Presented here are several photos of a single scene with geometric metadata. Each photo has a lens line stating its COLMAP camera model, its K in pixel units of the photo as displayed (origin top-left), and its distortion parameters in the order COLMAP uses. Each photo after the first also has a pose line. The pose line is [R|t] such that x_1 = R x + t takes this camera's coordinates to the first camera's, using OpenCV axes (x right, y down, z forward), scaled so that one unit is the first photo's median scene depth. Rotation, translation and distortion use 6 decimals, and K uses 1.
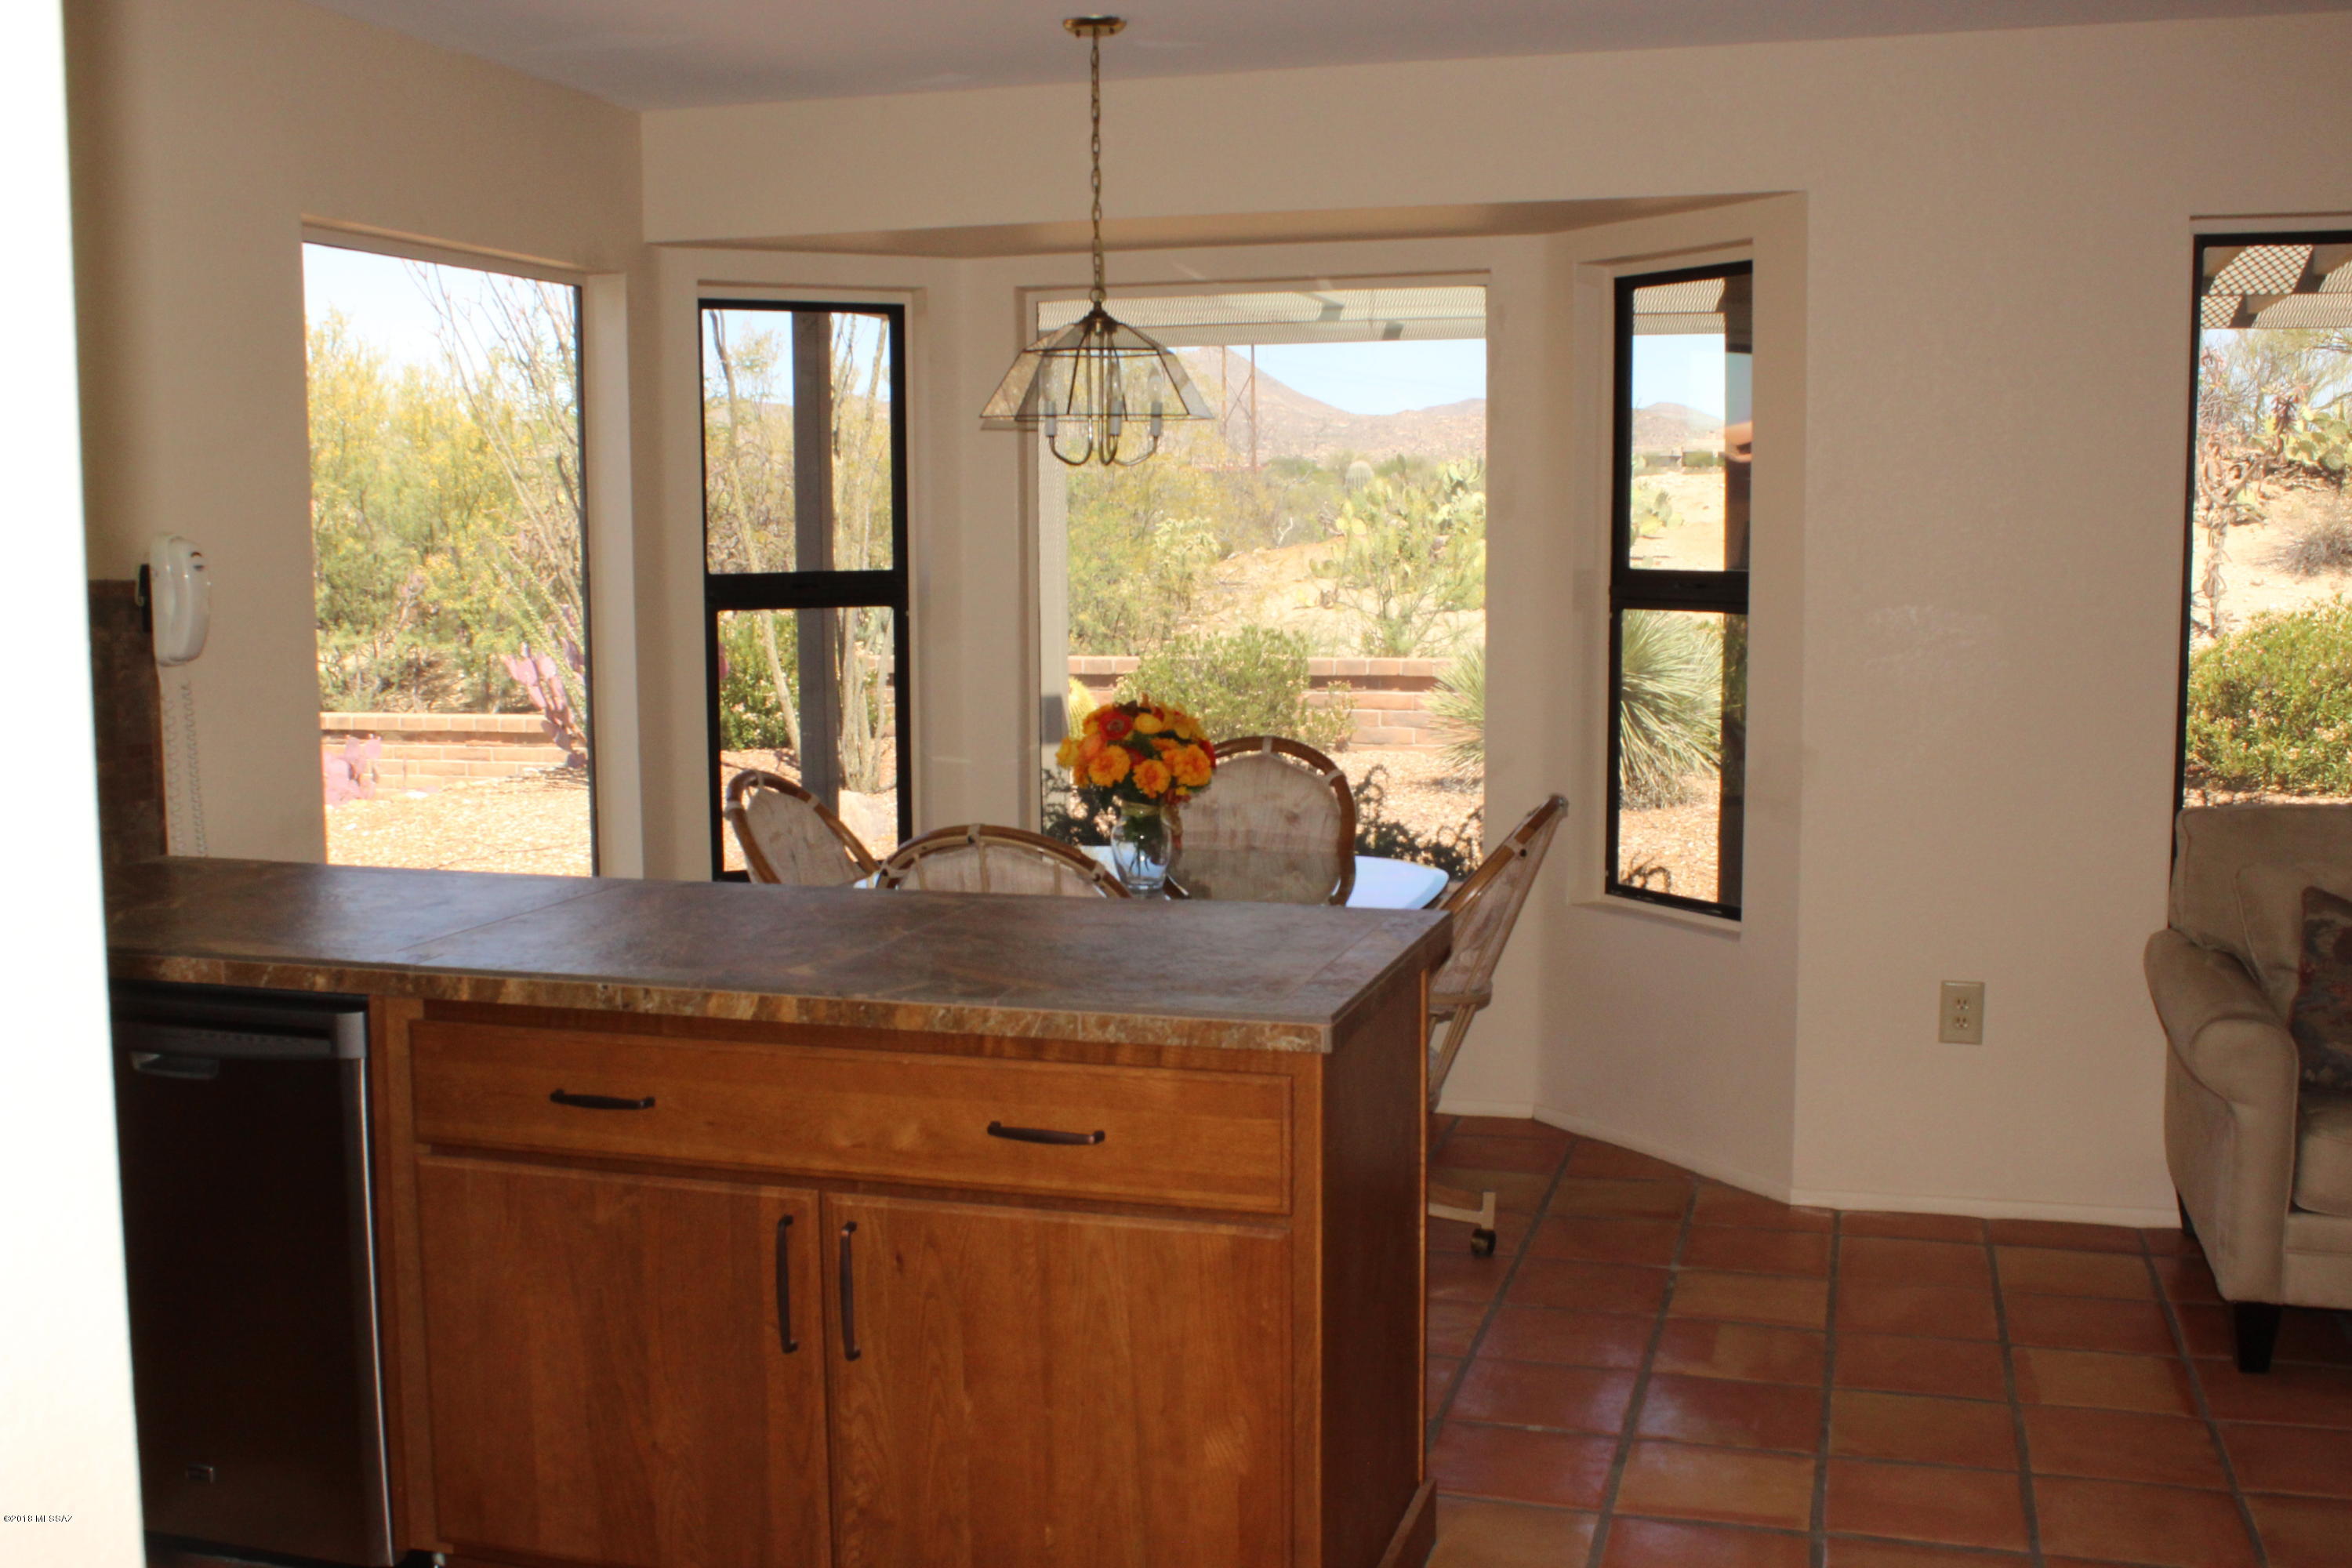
lens RADIAL K [[2424.4, 0, 1156.7], [0, 2424.4, 789.7], [0, 0, 1]] dist [-0.068022, 0.000000]
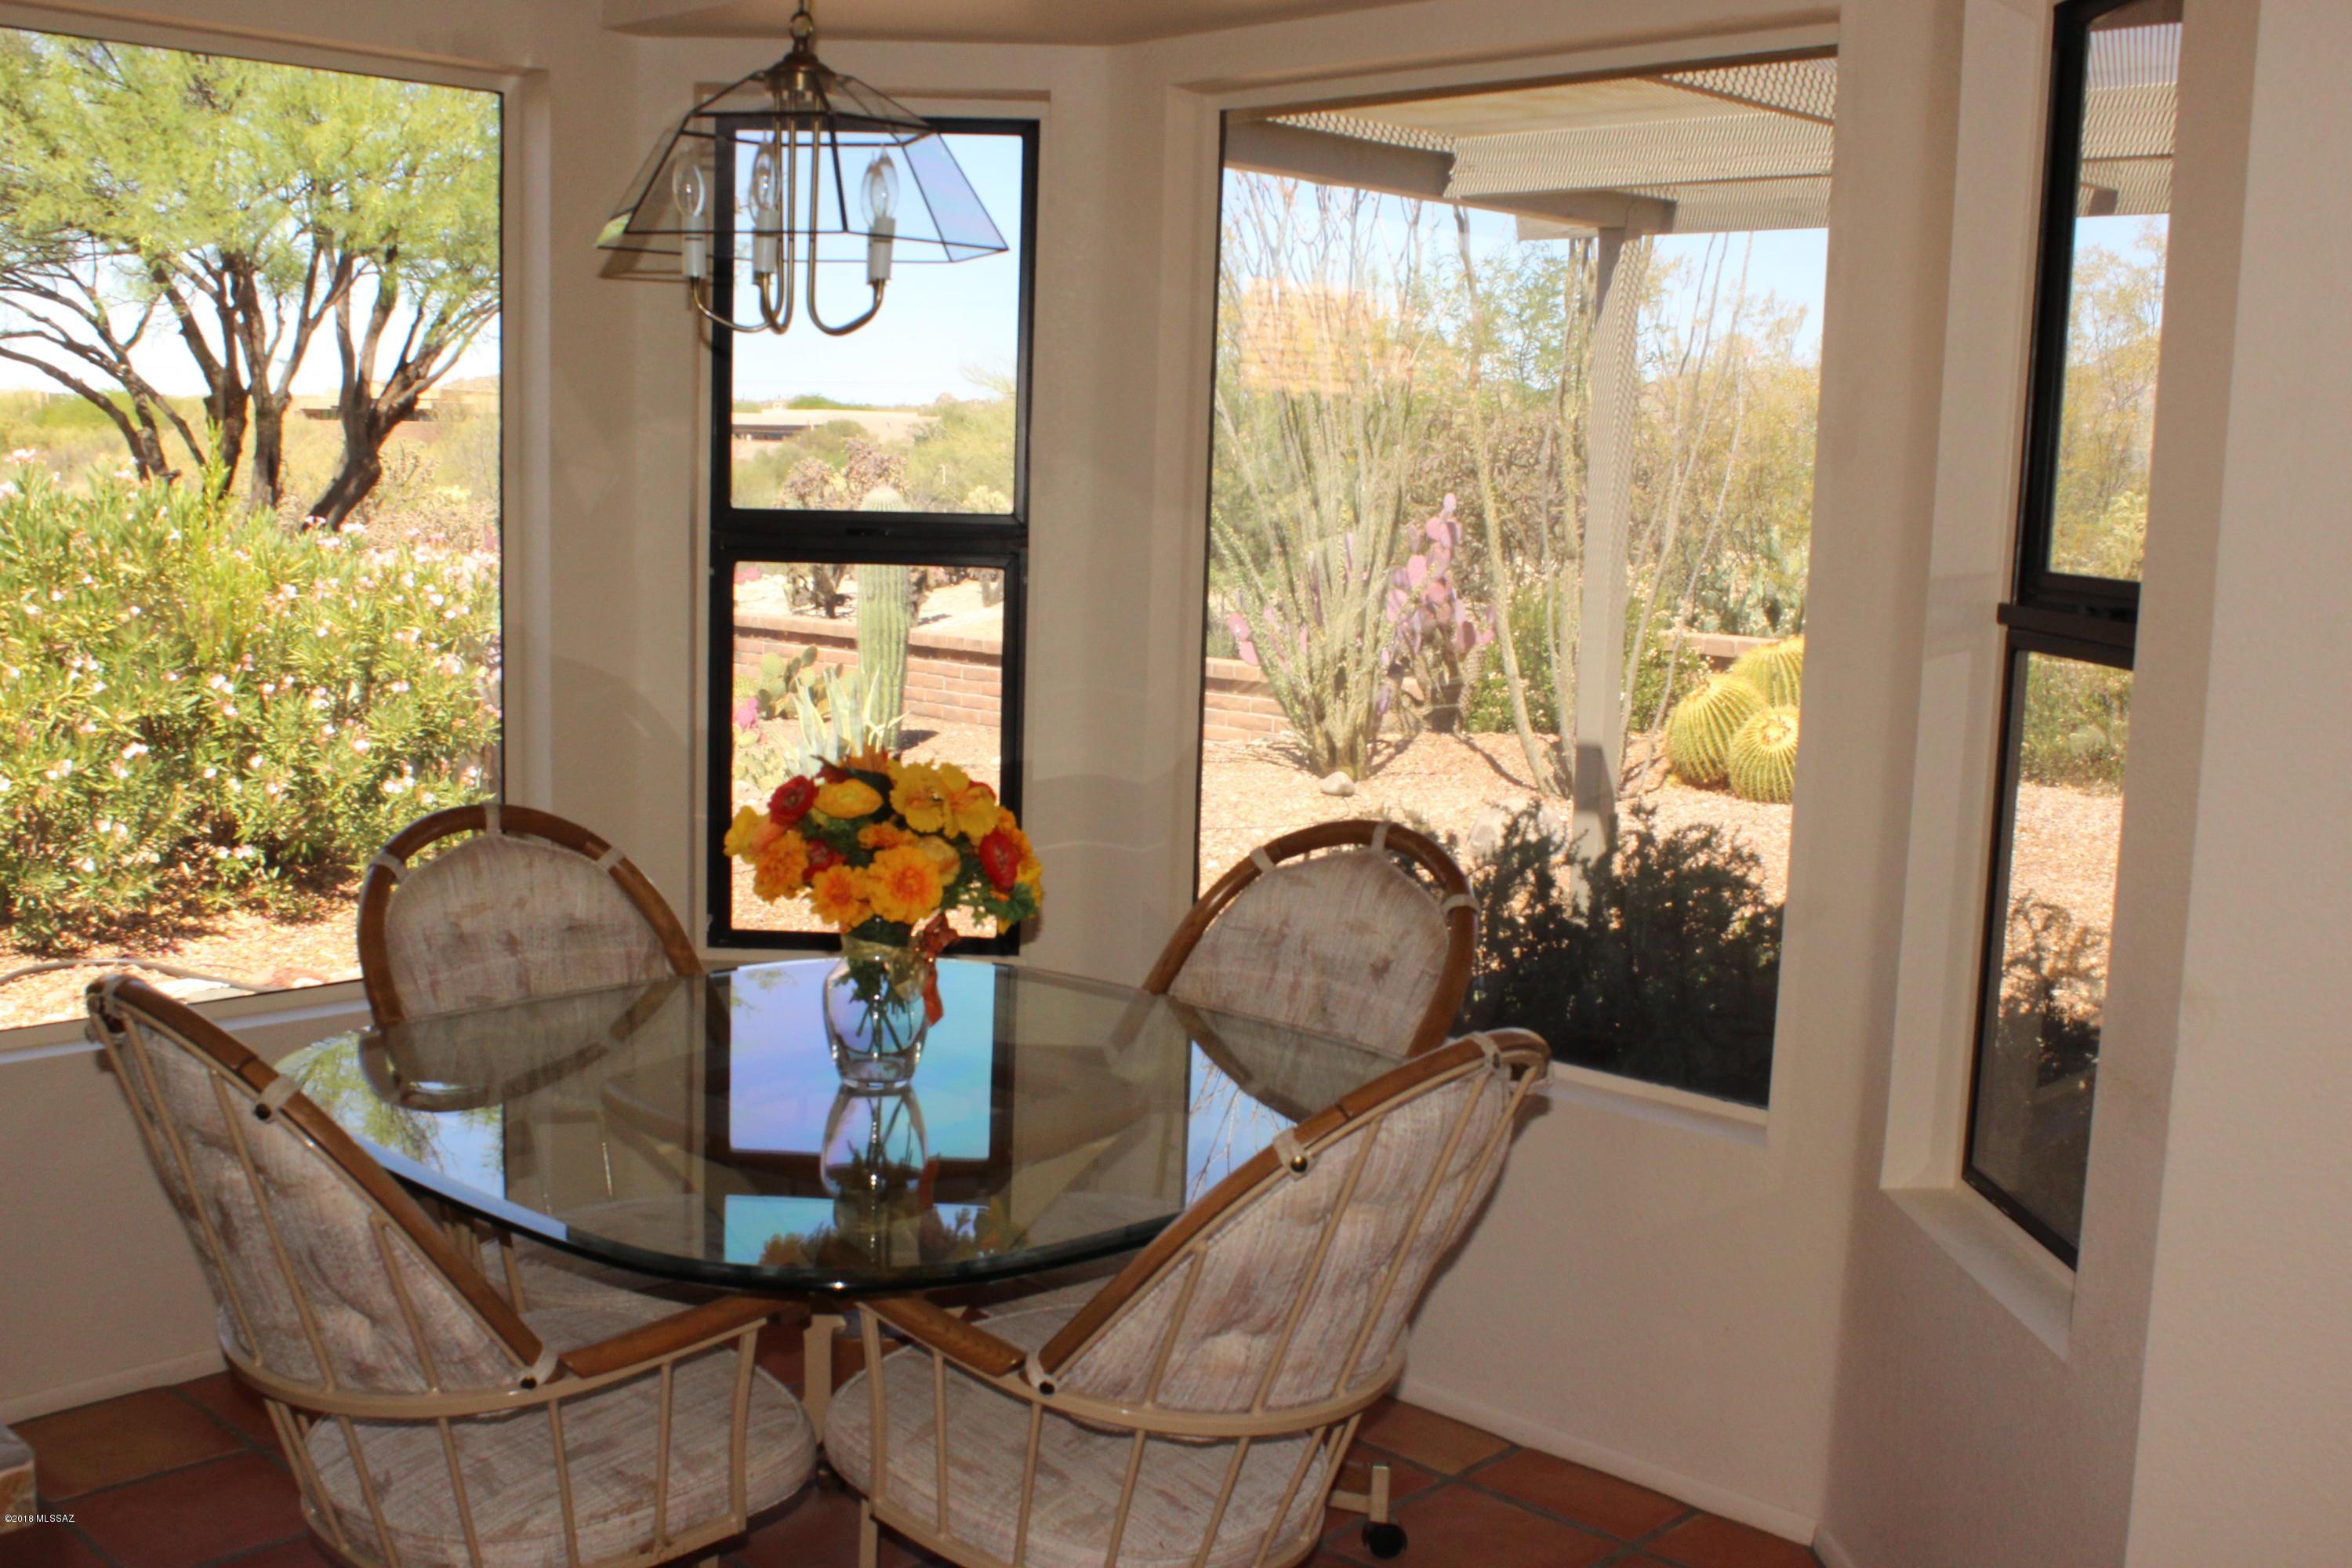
lens RADIAL K [[2424.4, 0, 1173.3], [0, 2424.4, 777.1], [0, 0, 1]] dist [-0.068022, 0.000000]
pose [[0.893866, 0.094486, -0.438264, 0.311903], [-0.089261, 0.995476, 0.032562, -0.057967], [0.439358, 0.010014, 0.898256, 0.544377]]
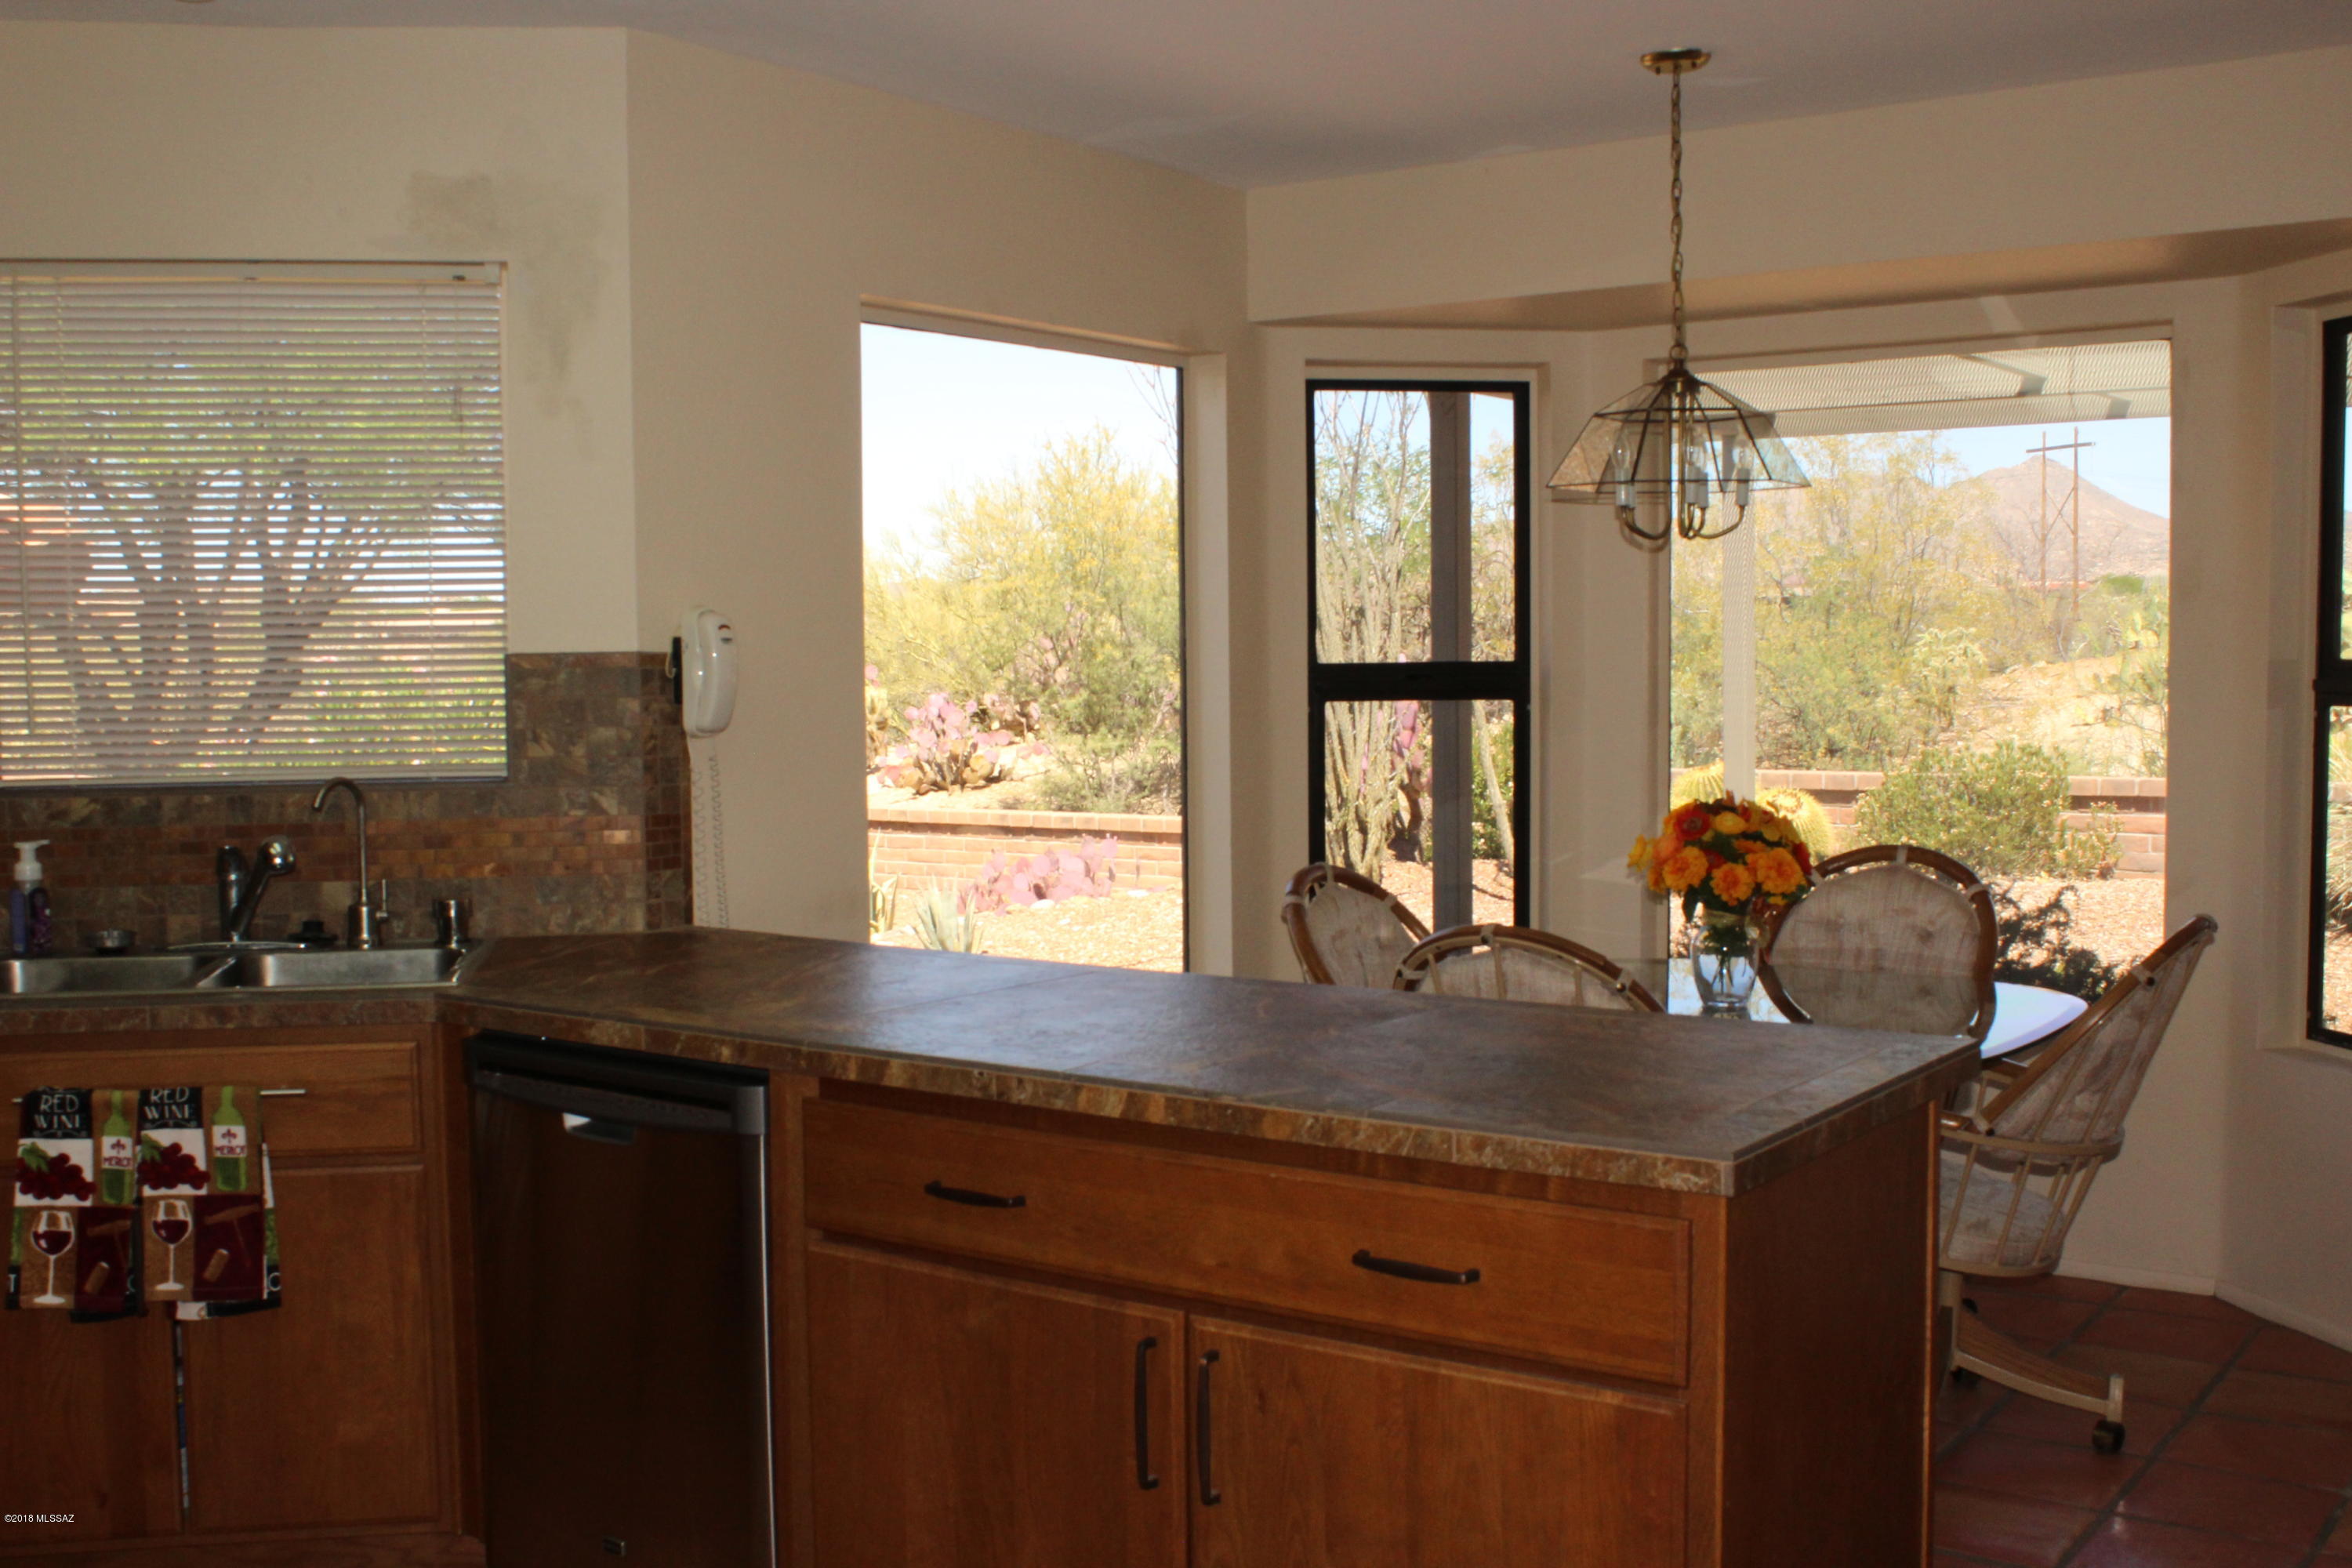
lens RADIAL K [[2424.4, 0, 1183.4], [0, 2424.4, 794.9], [0, 0, 1]] dist [-0.068022, 0.000000]
pose [[0.949374, 0.019653, -0.313533, 0.087694], [-0.034370, 0.998548, -0.041479, 0.006709], [0.312263, 0.050155, 0.948671, 0.085089]]
